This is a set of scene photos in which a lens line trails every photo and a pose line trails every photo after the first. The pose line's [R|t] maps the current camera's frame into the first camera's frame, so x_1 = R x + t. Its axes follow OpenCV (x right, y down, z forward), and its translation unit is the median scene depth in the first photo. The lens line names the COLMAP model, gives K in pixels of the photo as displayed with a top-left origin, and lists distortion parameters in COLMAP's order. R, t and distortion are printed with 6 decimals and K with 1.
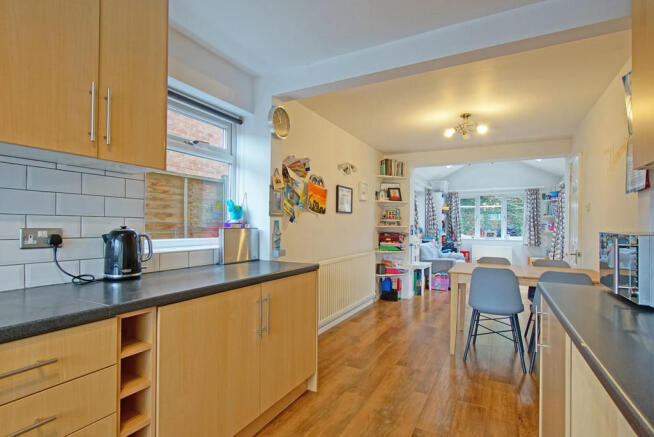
lens RADIAL K [[333.6, 0, 324.2], [0, 333.6, 222.5], [0, 0, 1]] dist [-0.006303, -0.000469]
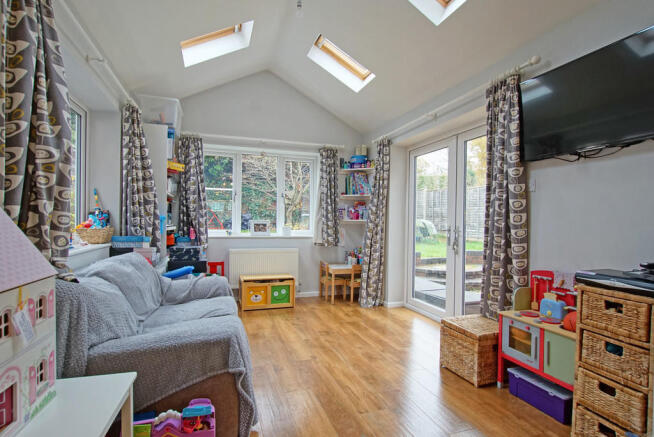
lens RADIAL K [[333.6, 0, 325.7], [0, 333.6, 220.7], [0, 0, 1]] dist [-0.006303, -0.000469]
pose [[0.686705, -0.000832, 0.726936, 0.192938], [-0.016082, 0.999737, 0.016336, 0.016786], [-0.726758, -0.022908, 0.686511, 0.587714]]
